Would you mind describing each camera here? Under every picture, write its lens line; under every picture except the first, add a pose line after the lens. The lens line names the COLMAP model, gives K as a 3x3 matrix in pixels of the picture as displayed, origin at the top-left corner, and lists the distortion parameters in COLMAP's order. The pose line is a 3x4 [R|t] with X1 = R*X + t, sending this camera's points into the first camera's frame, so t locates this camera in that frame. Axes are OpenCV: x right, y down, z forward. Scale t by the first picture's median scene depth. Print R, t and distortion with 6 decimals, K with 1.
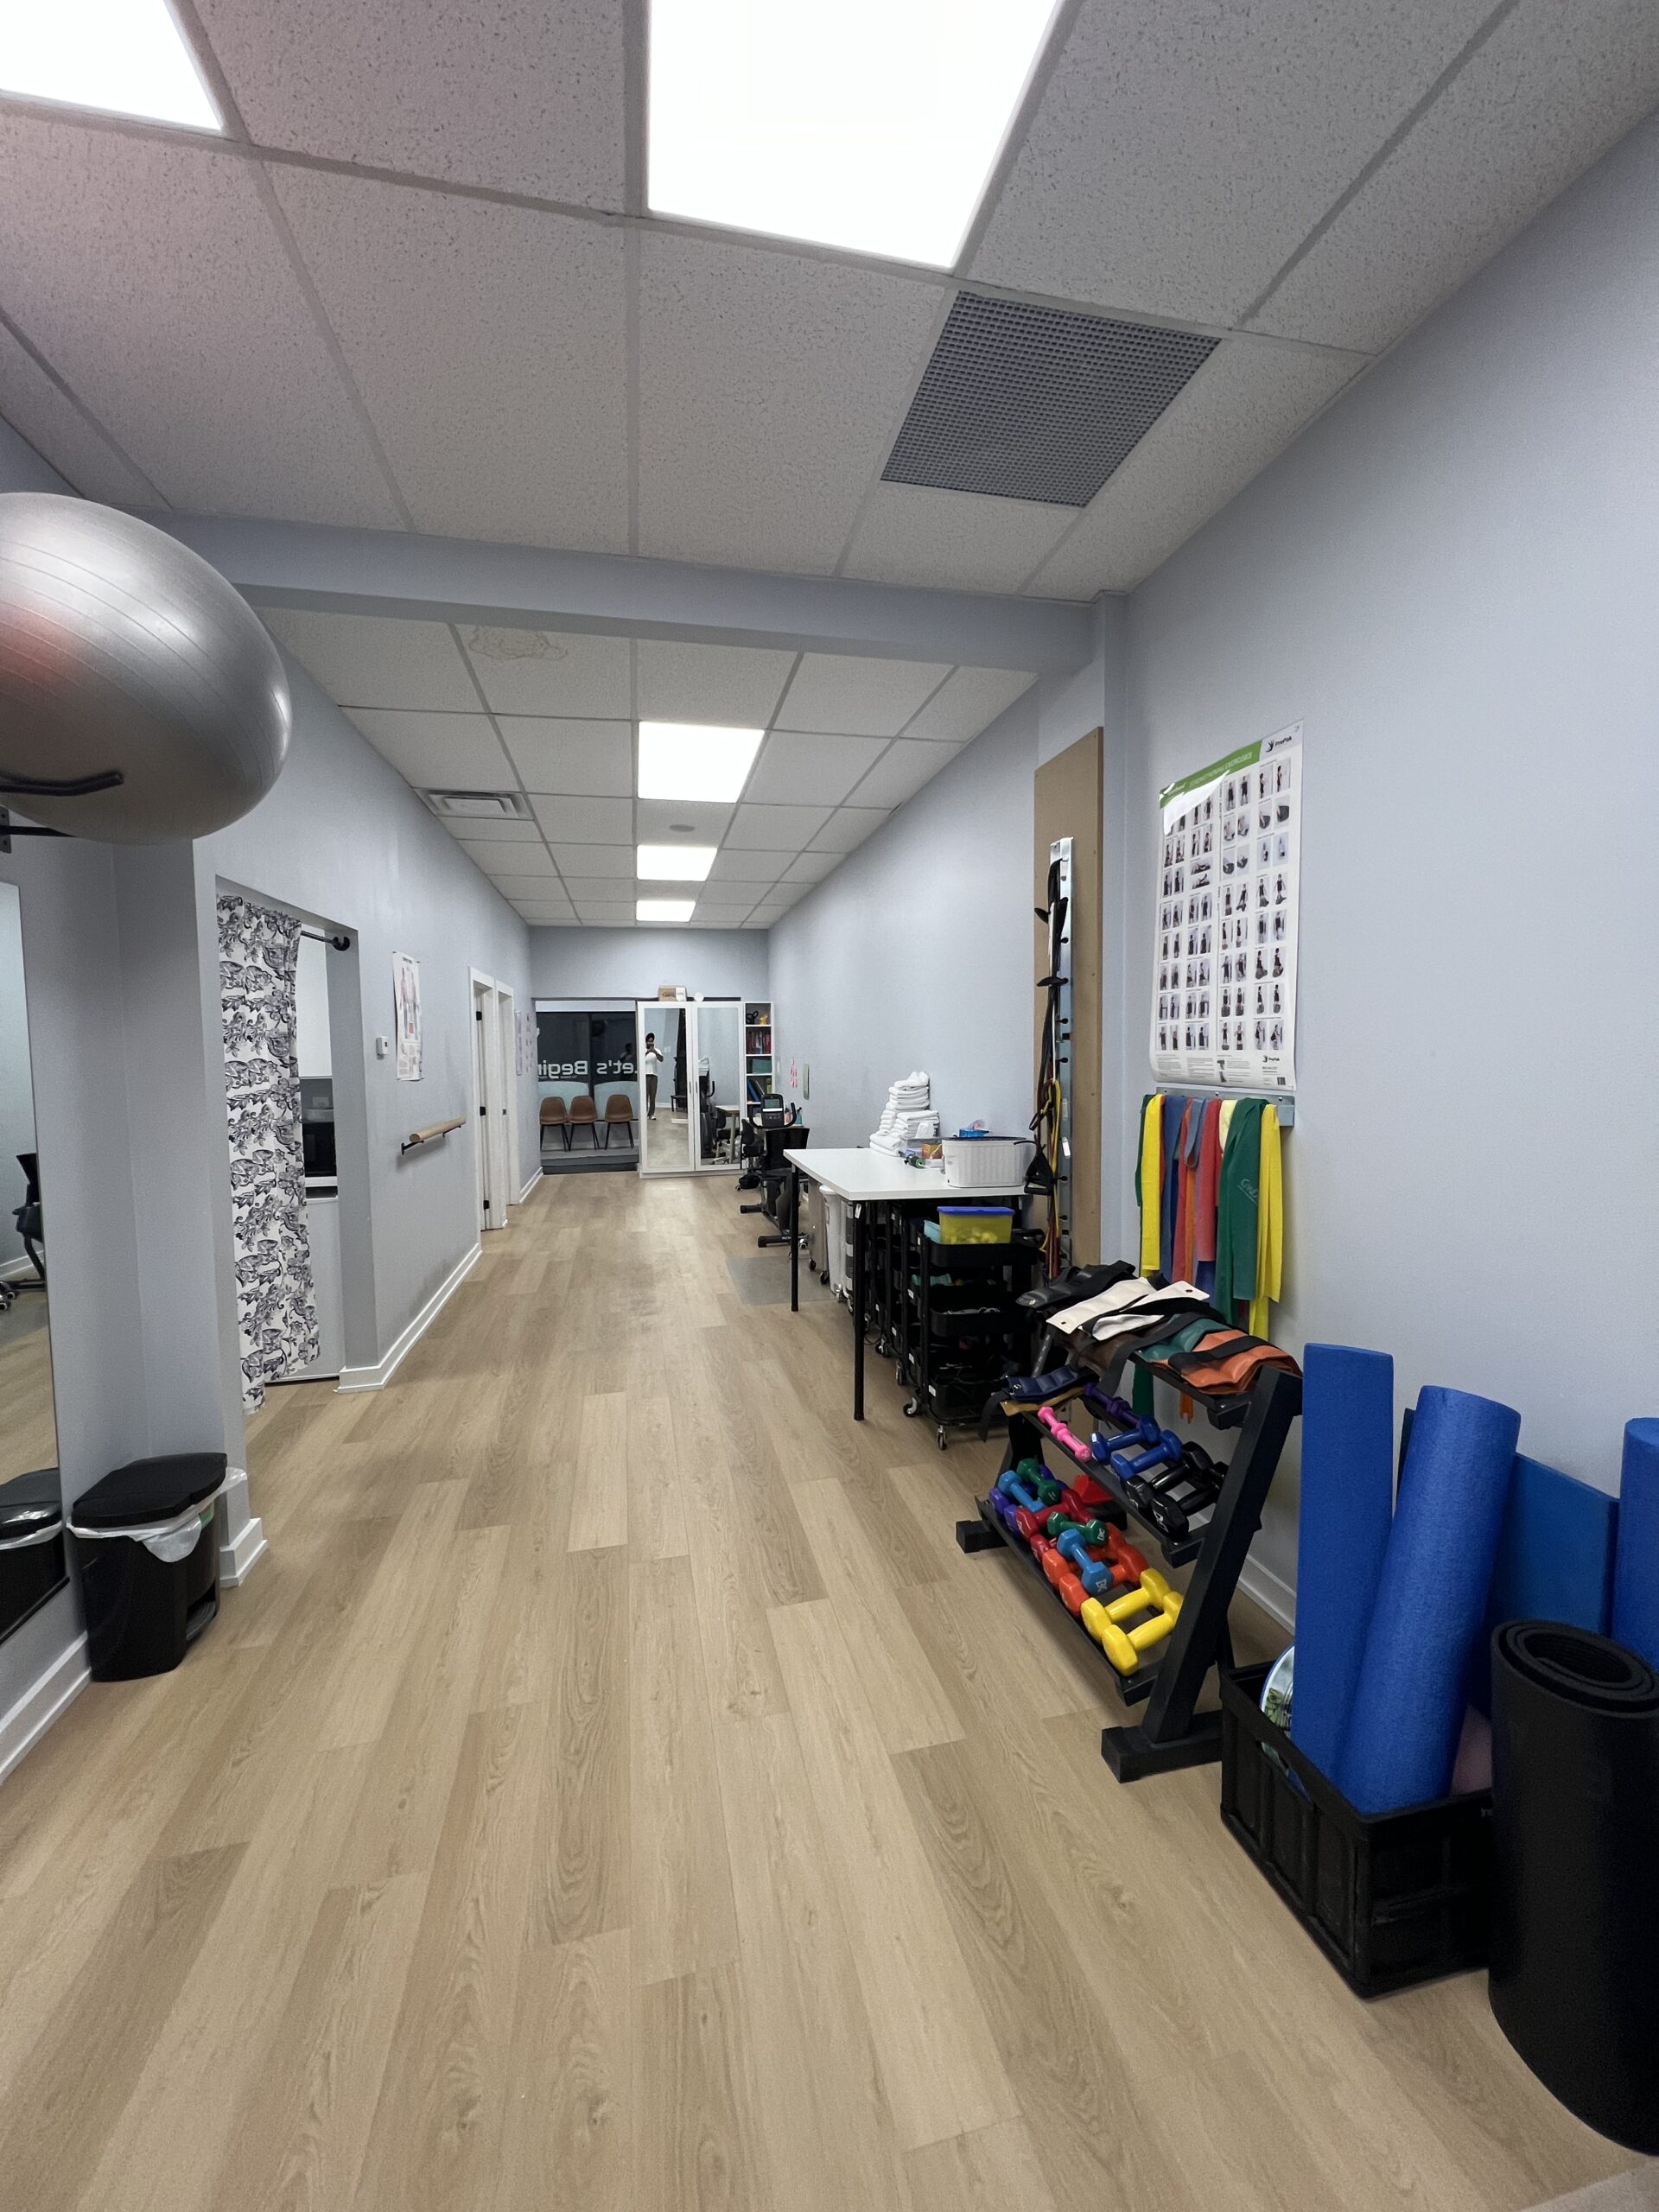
lens RADIAL K [[883.9, 0, 839.4], [0, 883.9, 1102.8], [0, 0, 1]] dist [0.000232, 0.000123]
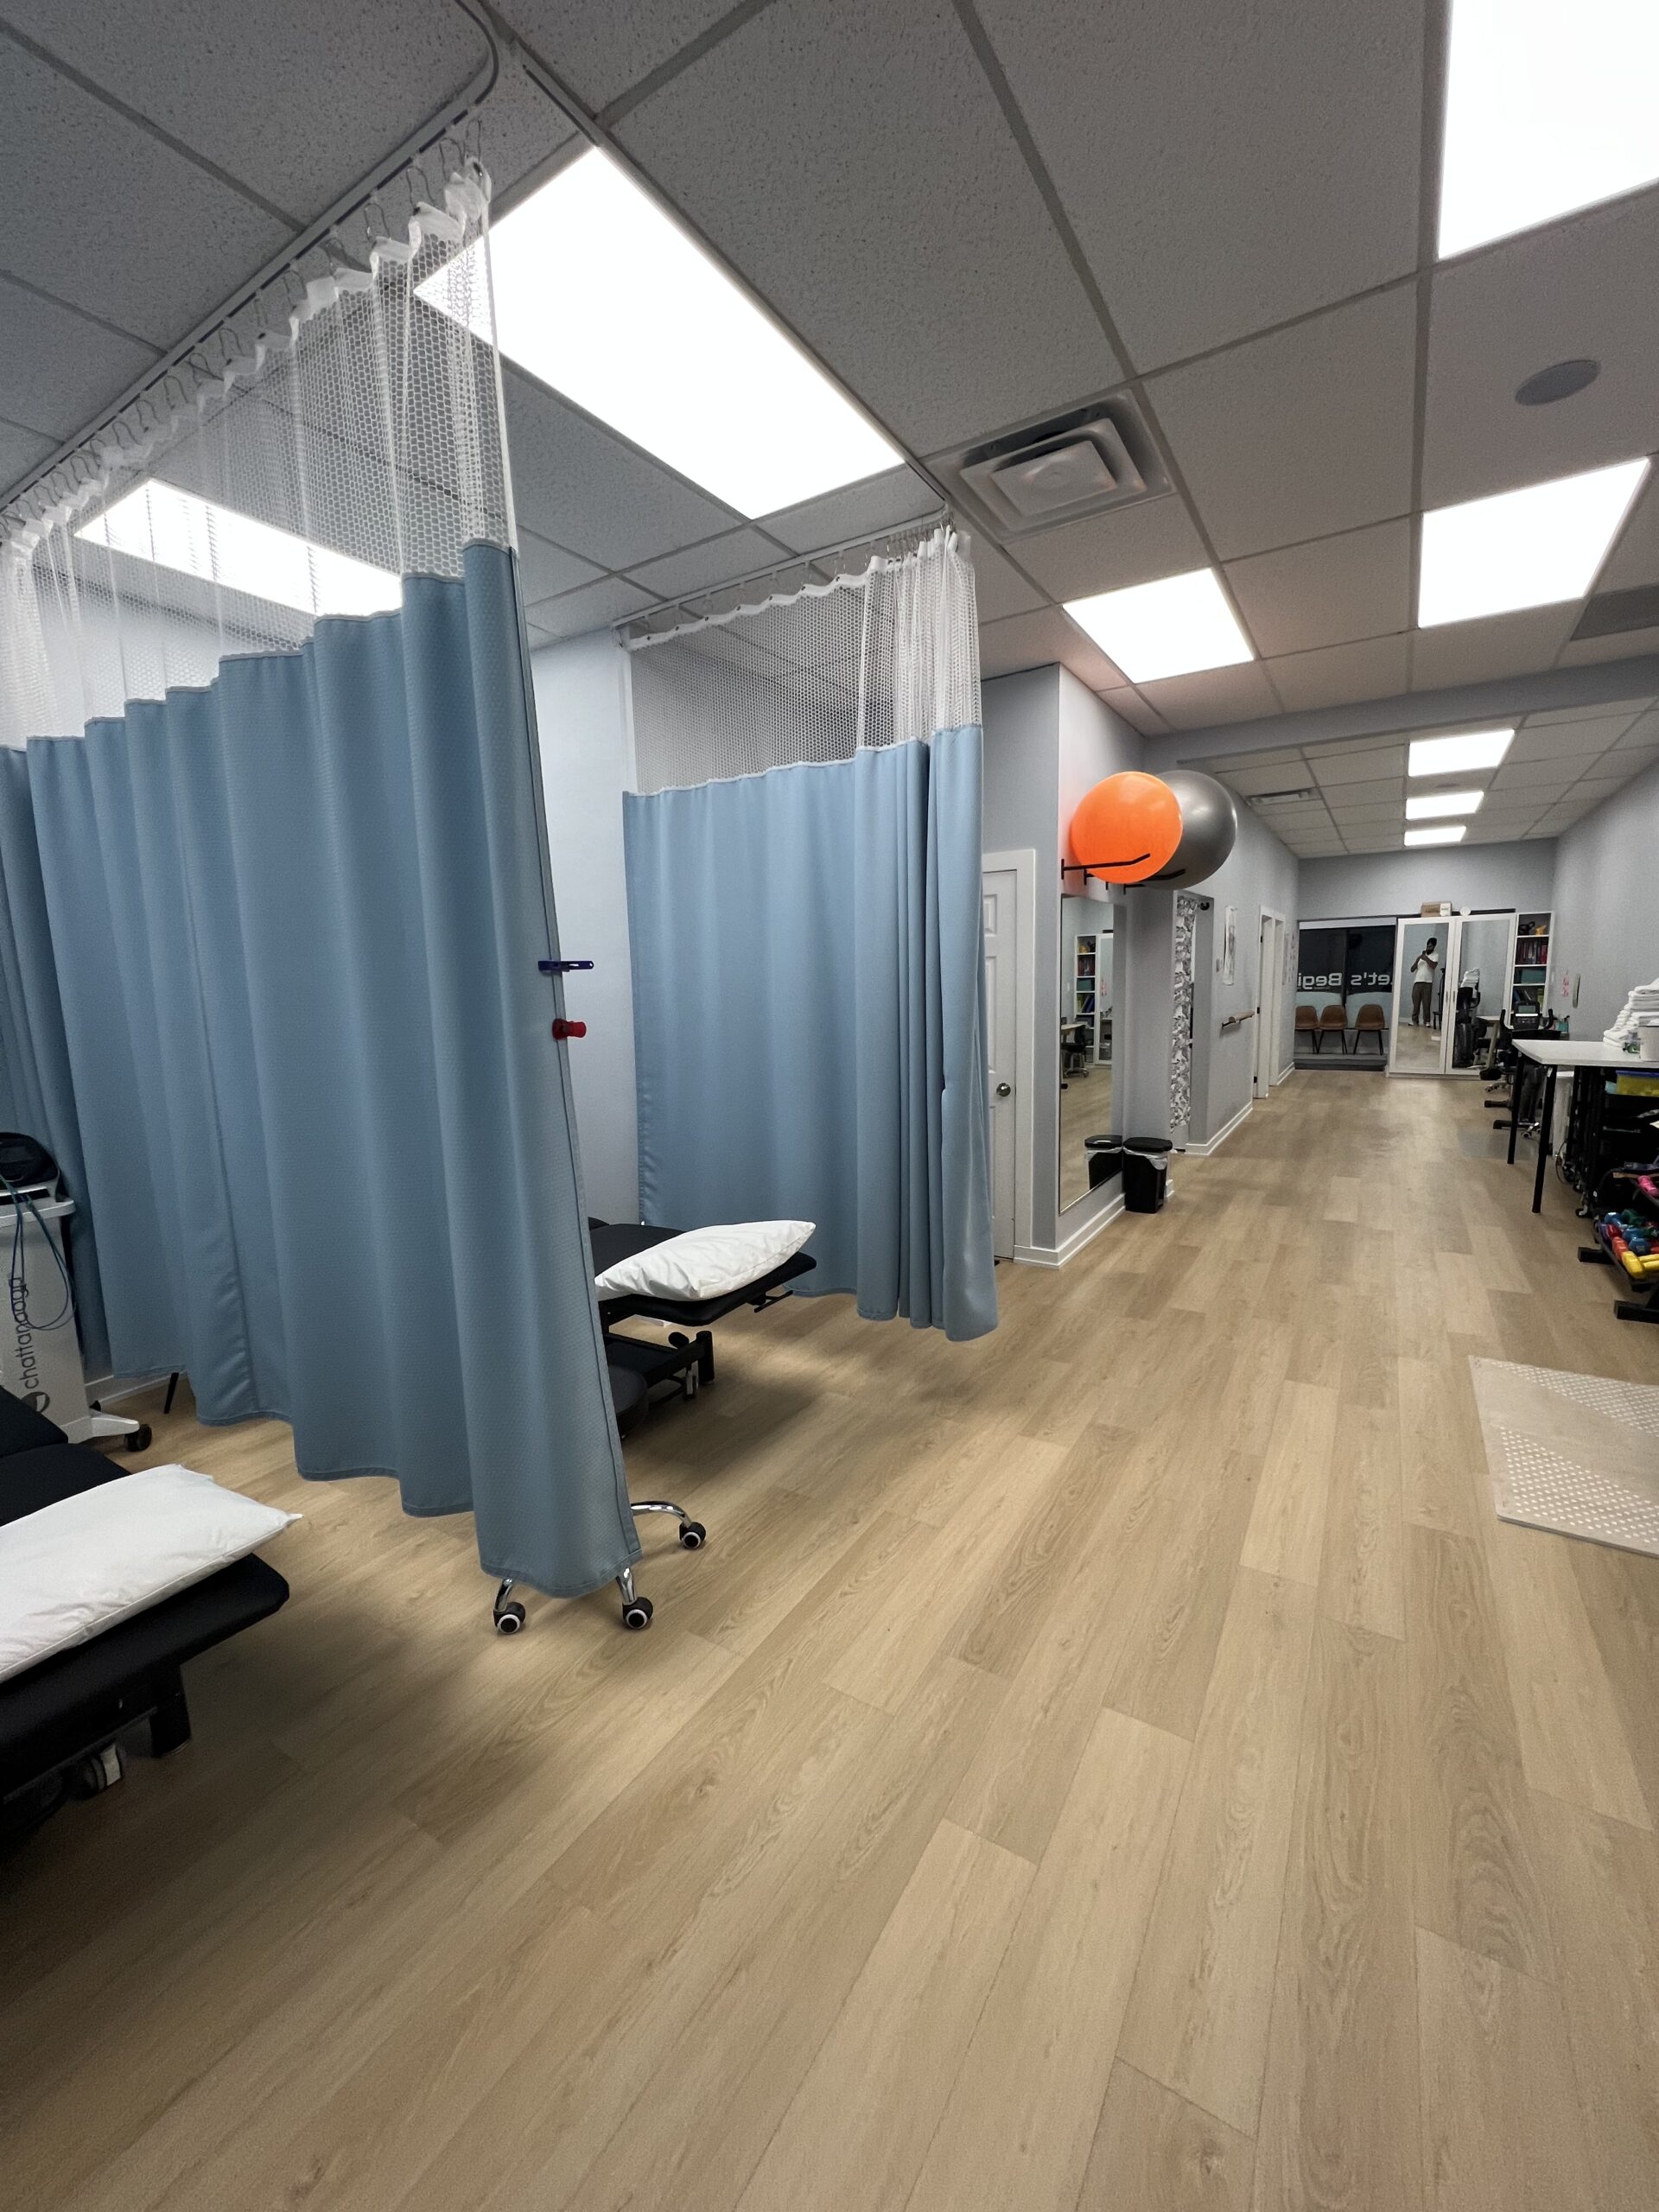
lens RADIAL K [[883.9, 0, 839.4], [0, 883.9, 1102.8], [0, 0, 1]] dist [0.000232, 0.000123]
pose [[0.708040, 0.094468, -0.699826, 0.078355], [-0.027078, 0.993915, 0.106770, 0.017208], [0.705653, -0.056647, 0.706289, -0.313310]]
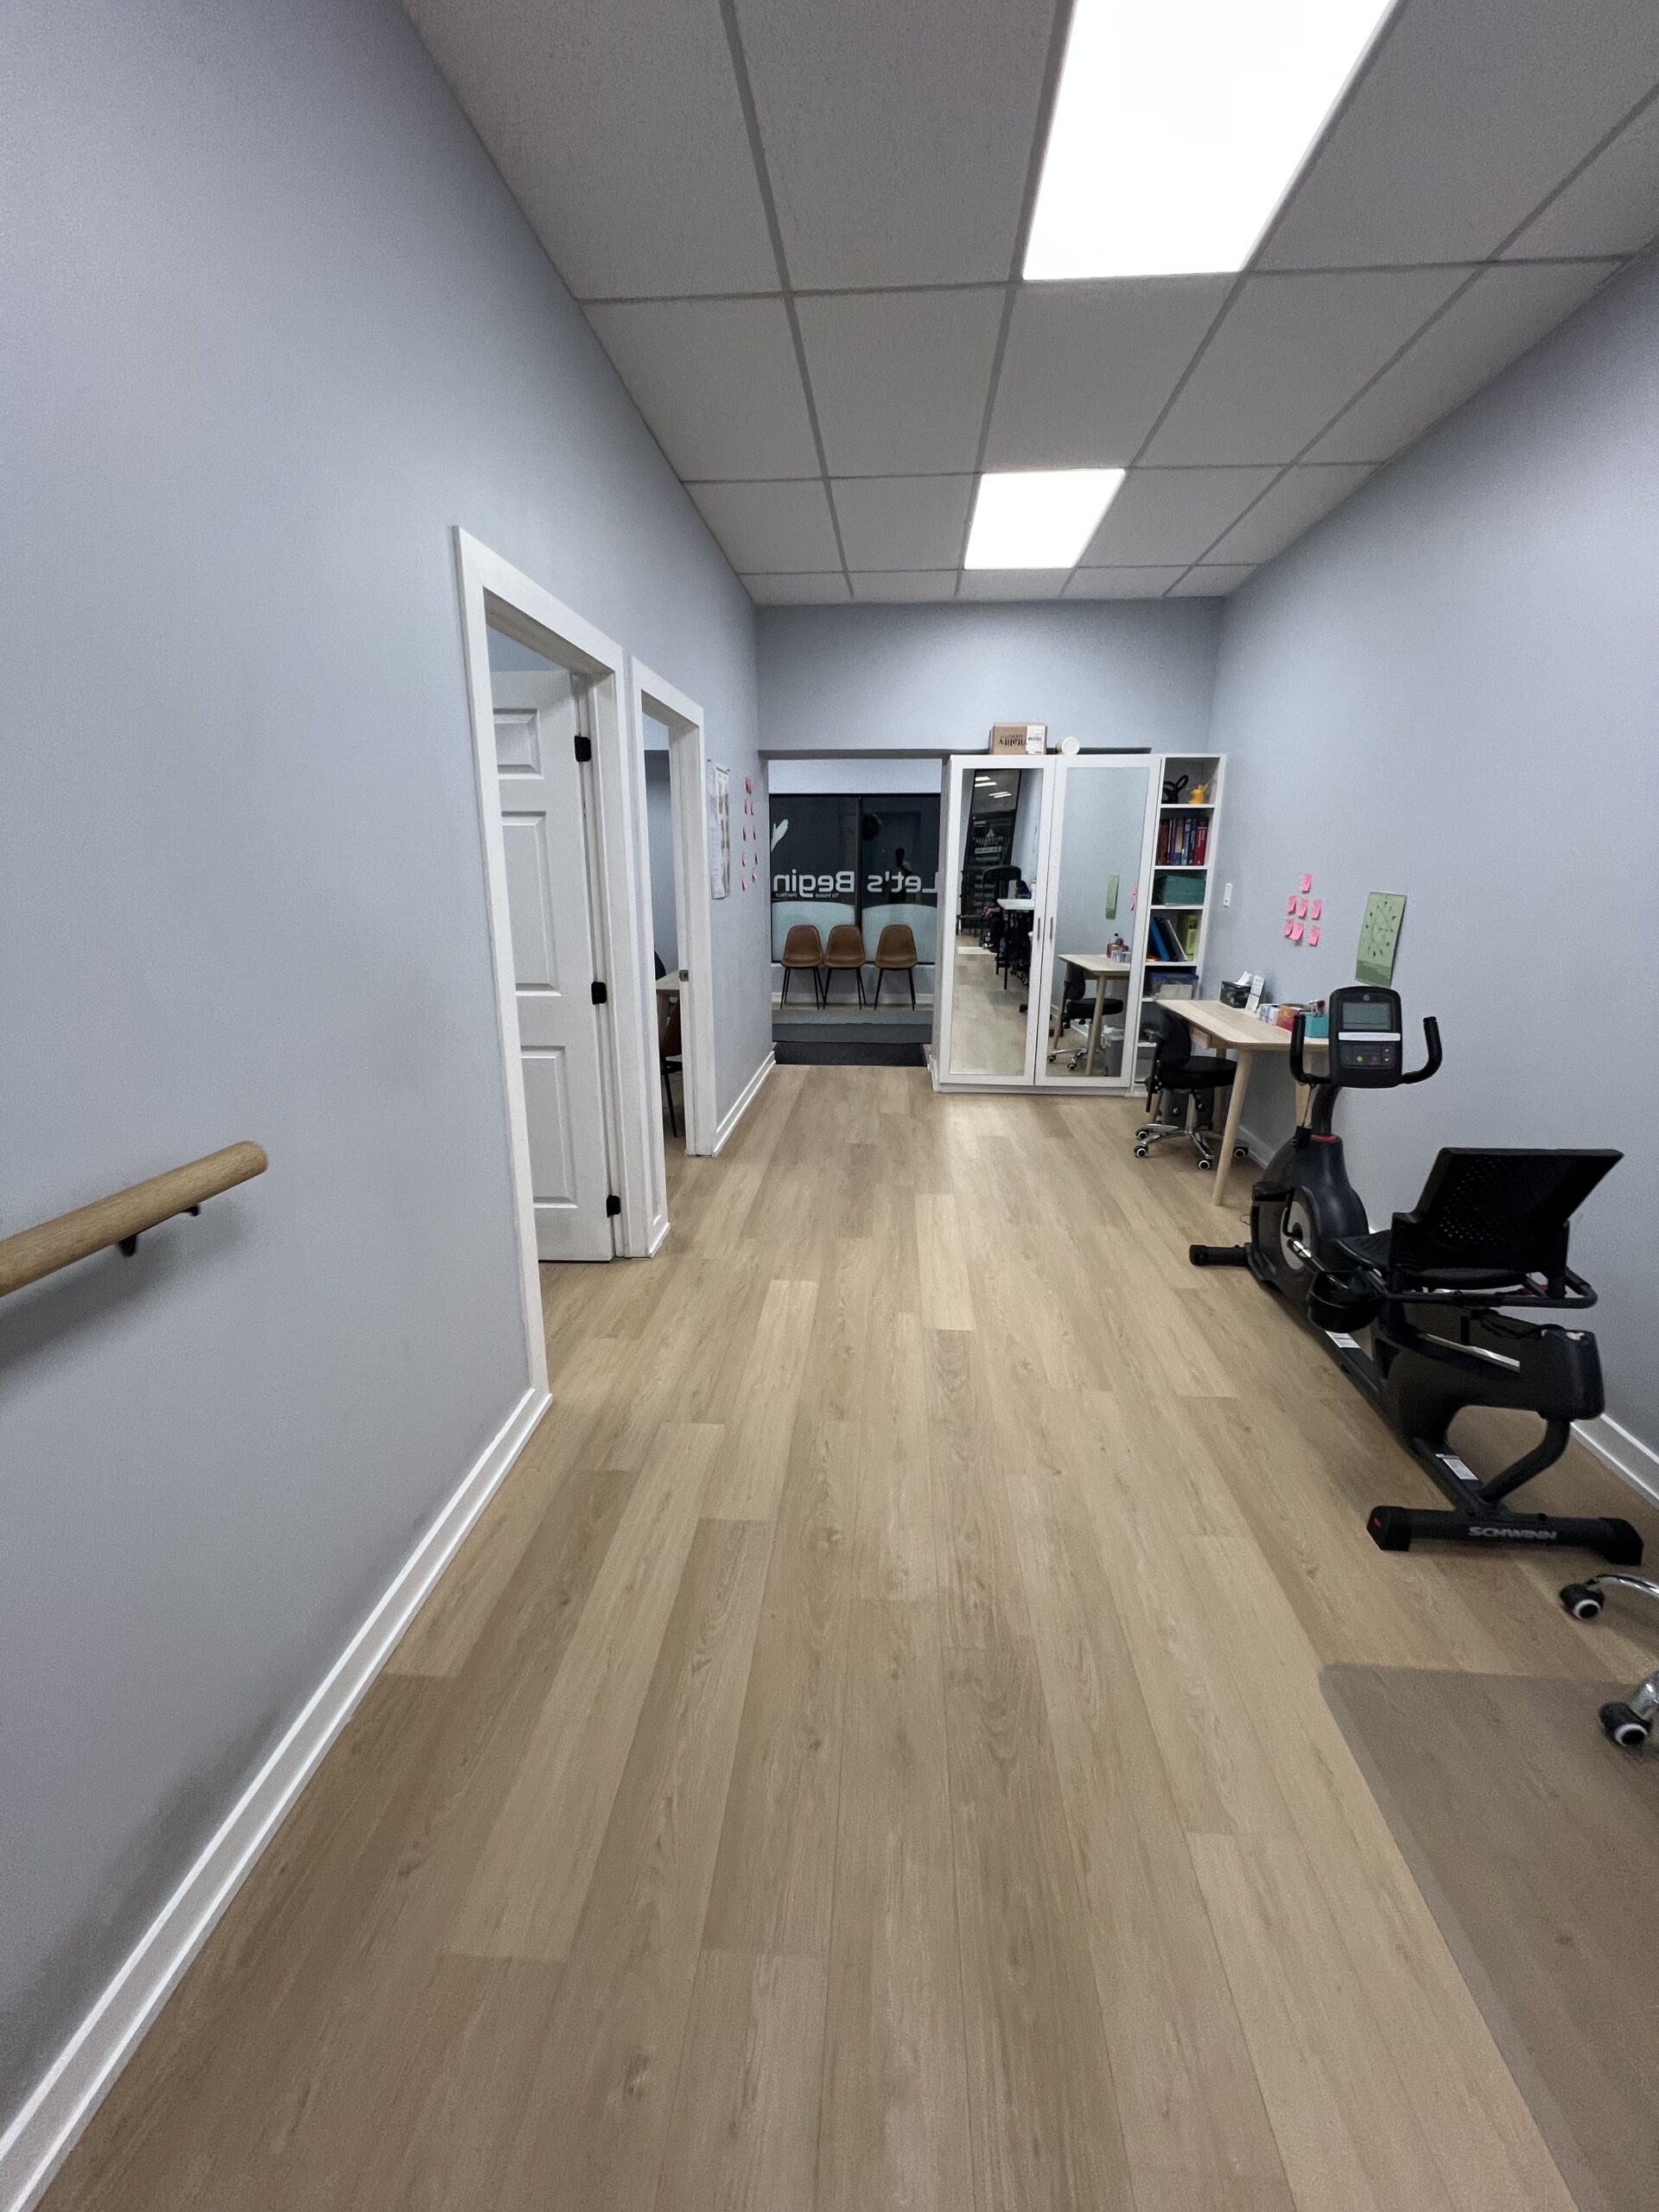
lens RADIAL K [[888.4, 0, 829.5], [0, 888.4, 1106.0], [0, 0, 1]] dist [-0.000201, -0.000017]
pose [[0.952851, 0.098390, -0.287044, -0.132270], [-0.036988, 0.976578, 0.211959, -0.022756], [0.301176, -0.191348, 0.934173, 0.473901]]
